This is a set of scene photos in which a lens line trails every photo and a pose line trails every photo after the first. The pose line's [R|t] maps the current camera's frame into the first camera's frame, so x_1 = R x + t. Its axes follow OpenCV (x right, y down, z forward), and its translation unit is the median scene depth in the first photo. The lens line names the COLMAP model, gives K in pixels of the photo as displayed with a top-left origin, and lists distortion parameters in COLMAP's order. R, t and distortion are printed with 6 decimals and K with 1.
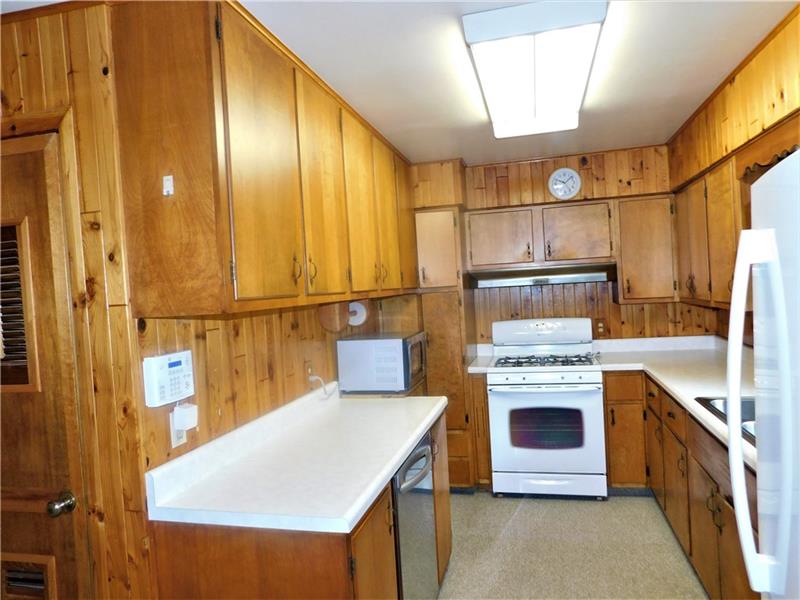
lens RADIAL K [[546.7, 0, 401.5], [0, 546.7, 302.8], [0, 0, 1]] dist [-0.043703, 0.061908]
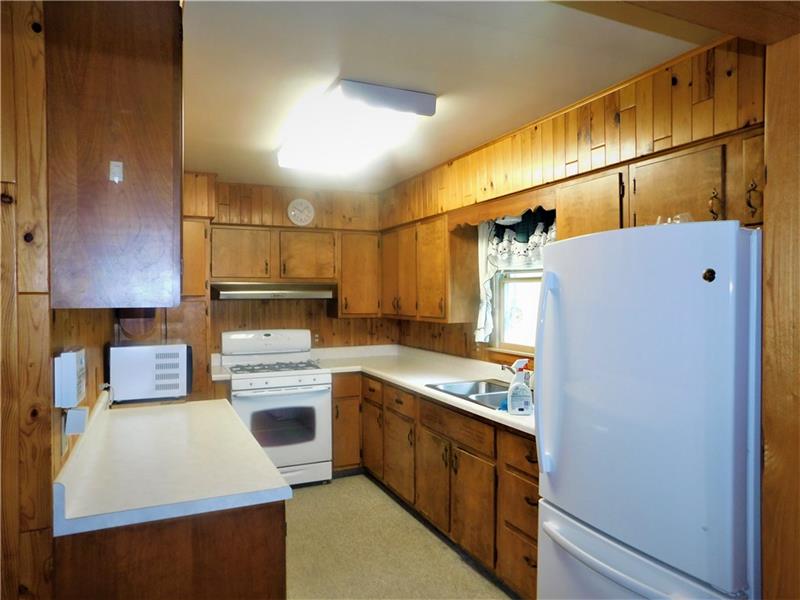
lens RADIAL K [[546.7, 0, 401.5], [0, 546.7, 302.8], [0, 0, 1]] dist [-0.043703, 0.061908]
pose [[0.771814, 0.045011, 0.634254, -0.274355], [-0.021933, 0.998782, -0.044190, 0.020371], [-0.635470, 0.020195, 0.771861, -0.024578]]
